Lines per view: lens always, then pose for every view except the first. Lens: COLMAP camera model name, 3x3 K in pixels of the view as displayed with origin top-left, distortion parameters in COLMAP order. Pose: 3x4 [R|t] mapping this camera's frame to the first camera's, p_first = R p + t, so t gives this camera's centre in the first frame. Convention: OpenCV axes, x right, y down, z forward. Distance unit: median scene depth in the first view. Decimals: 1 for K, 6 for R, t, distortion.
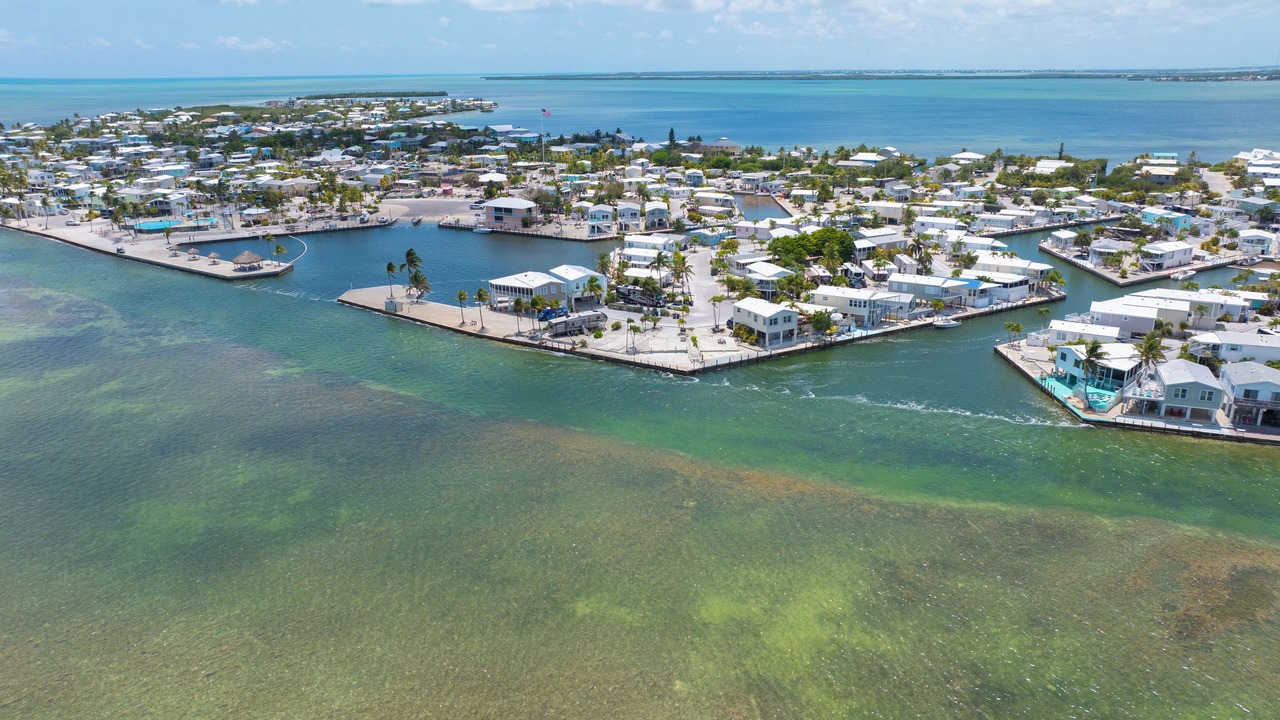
lens RADIAL K [[899.5, 0, 644.8], [0, 899.5, 355.9], [0, 0, 1]] dist [-0.041761, 0.045973]
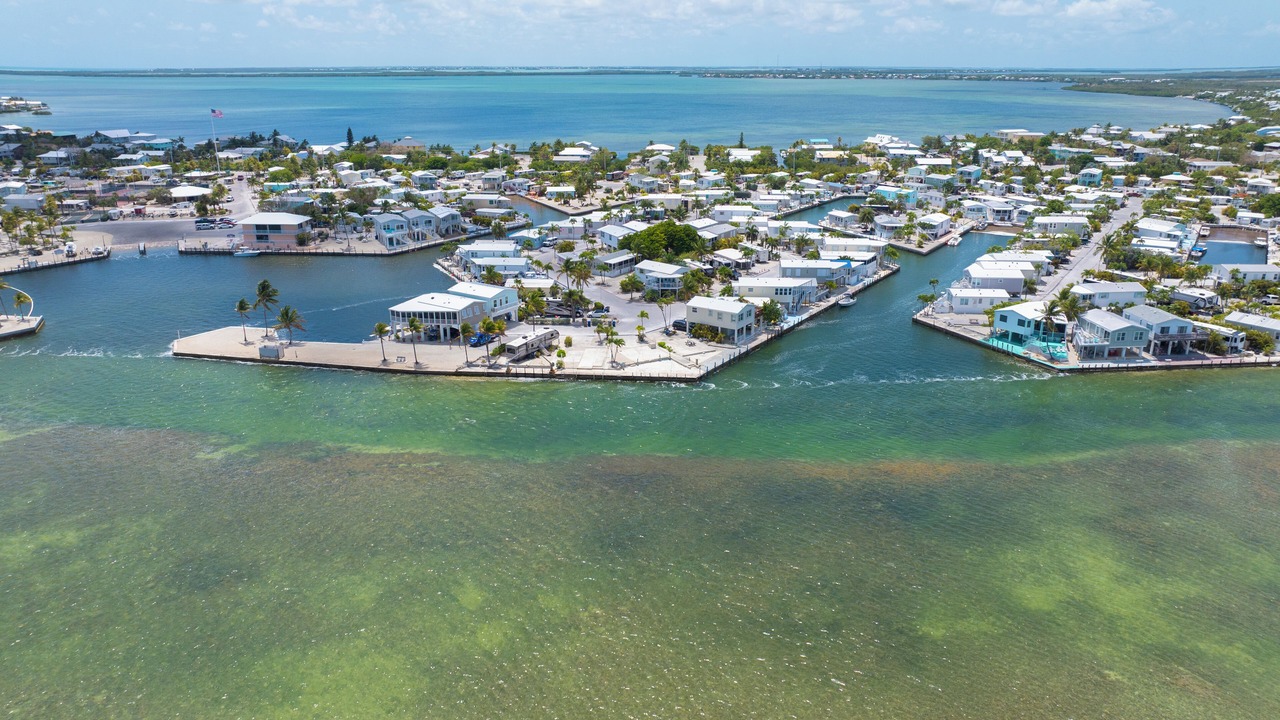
lens RADIAL K [[899.5, 0, 645.3], [0, 899.5, 360.1], [0, 0, 1]] dist [-0.041761, 0.045973]
pose [[0.895070, -0.130903, 0.426280, -0.218059], [0.127644, 0.991154, 0.036349, -0.023308], [-0.427267, 0.021877, 0.903861, 0.083301]]
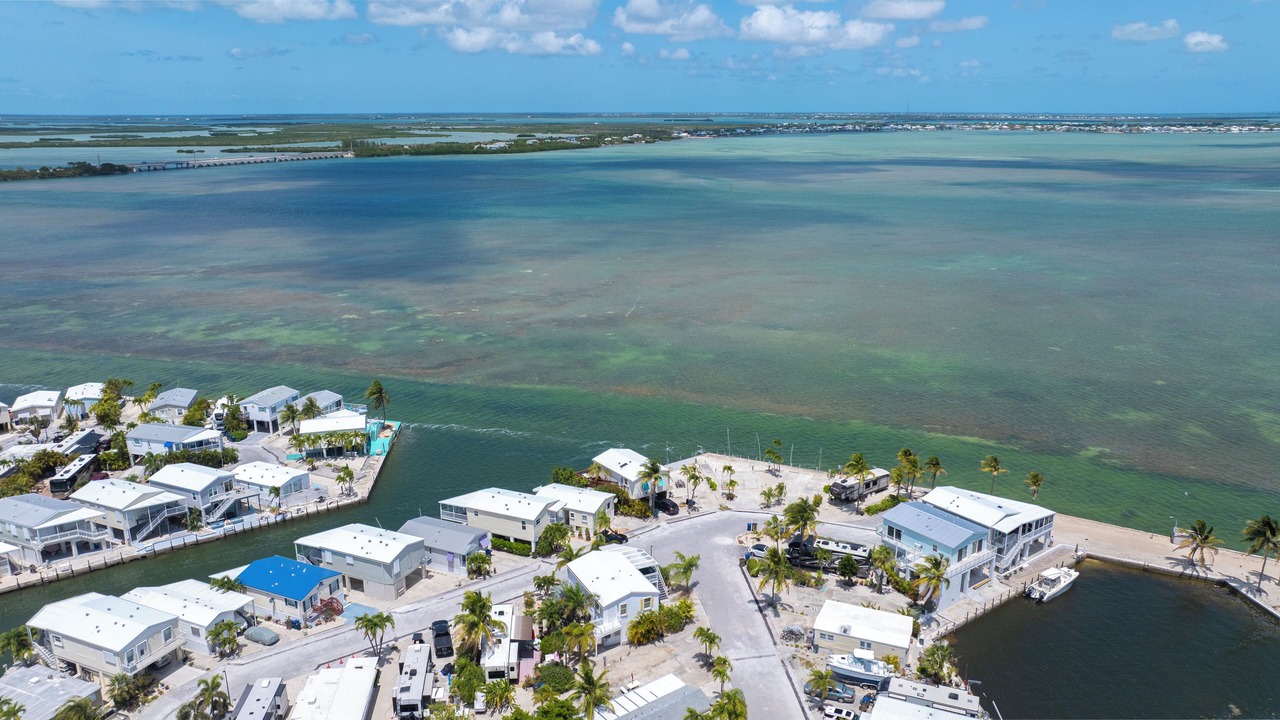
lens RADIAL K [[899.5, 0, 638.4], [0, 899.5, 360.9], [0, 0, 1]] dist [-0.041761, 0.045973]
pose [[-0.994446, 0.043000, -0.096062, 0.119197], [-0.017508, 0.832422, 0.553866, -0.349256], [0.103780, 0.552472, -0.827046, 0.962138]]
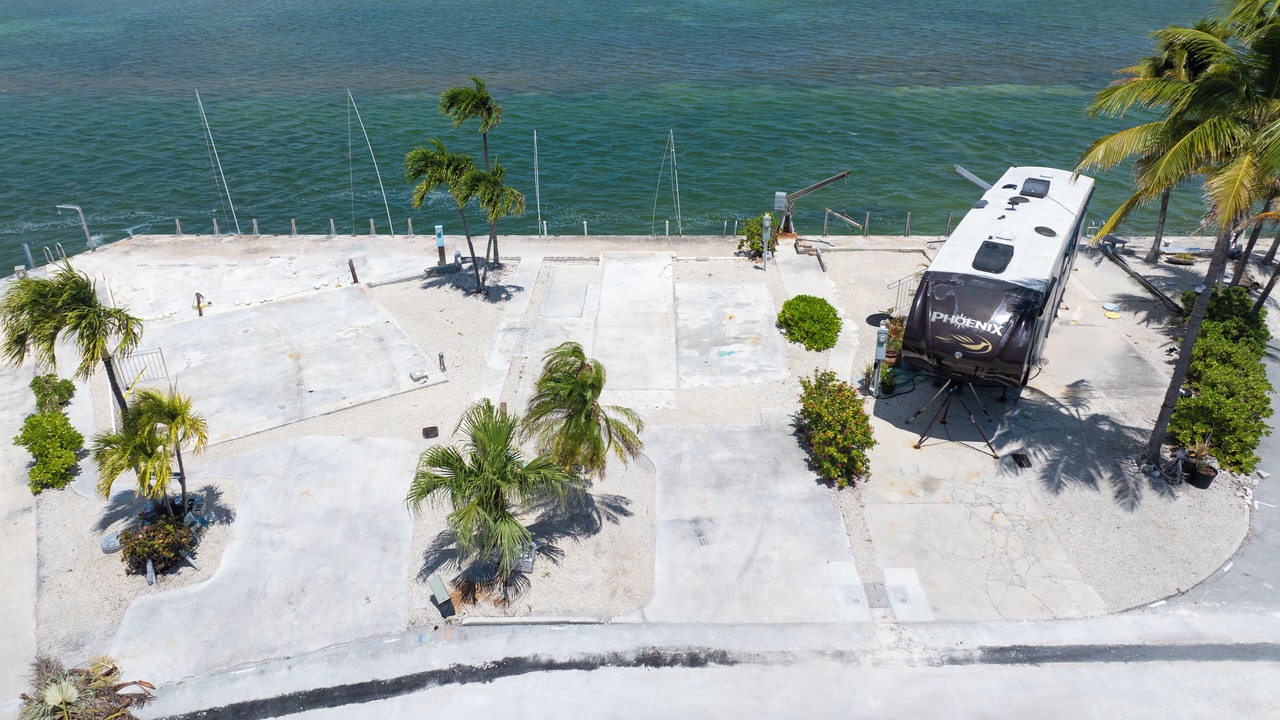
lens RADIAL K [[899.5, 0, 646.6], [0, 899.5, 351.9], [0, 0, 1]] dist [-0.041761, 0.045973]
pose [[-0.870115, 0.248389, -0.425680, 0.019233], [-0.133505, 0.712630, 0.688719, -0.068094], [0.474423, 0.656095, -0.586909, 0.641956]]
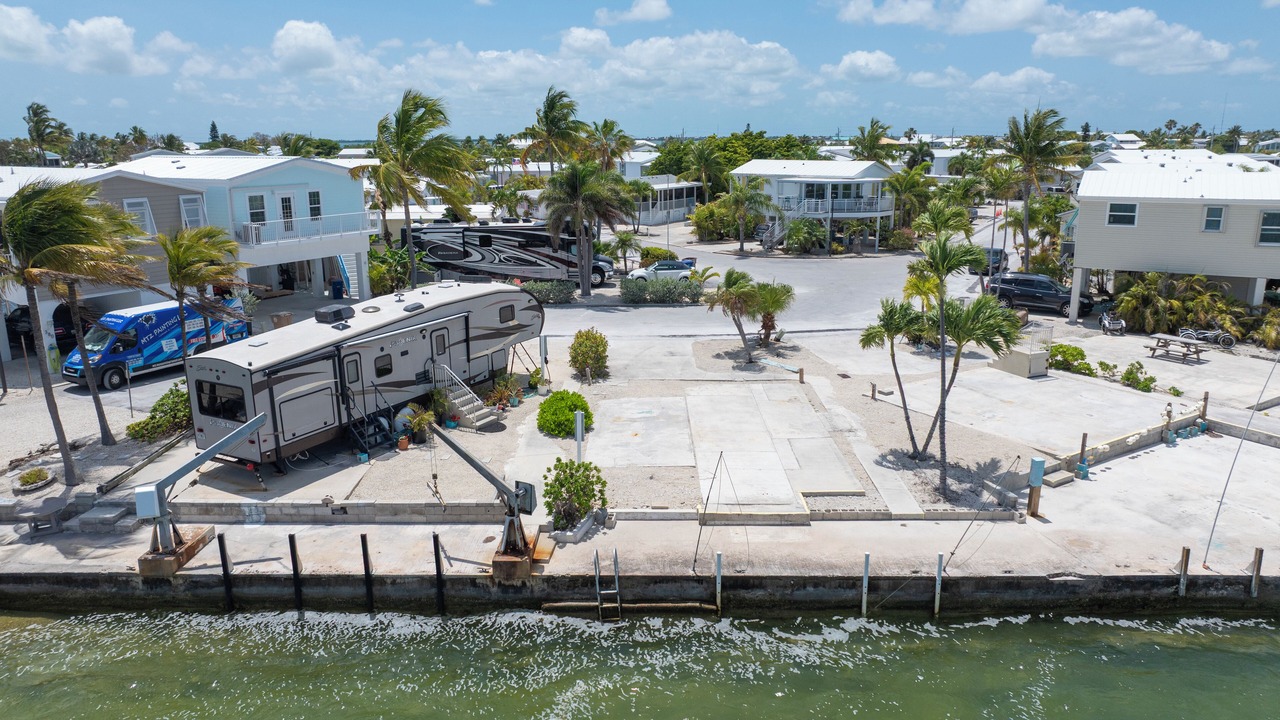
lens RADIAL K [[899.5, 0, 631.1], [0, 899.5, 367.6], [0, 0, 1]] dist [-0.041761, 0.045973]
pose [[0.870656, -0.120063, 0.477014, -0.067913], [0.149470, 0.988474, -0.024020, -0.015384], [-0.468632, 0.092212, 0.878567, 0.513597]]
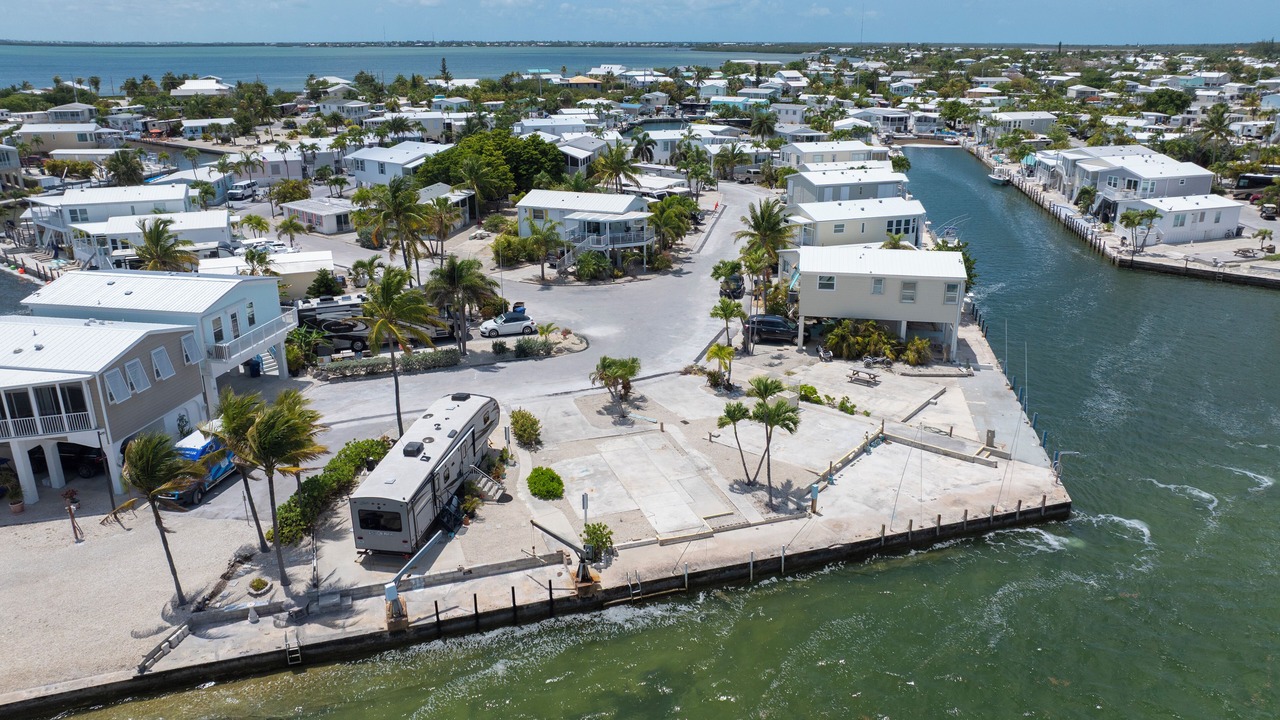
lens RADIAL K [[929.6, 0, 639.1], [0, 929.6, 362.7], [0, 0, 1]] dist [-0.002108, -0.001829]
pose [[0.652468, -0.242783, 0.717873, -0.126887], [0.228264, 0.966260, 0.119319, -0.048153], [-0.722621, 0.086013, 0.685873, 0.478304]]
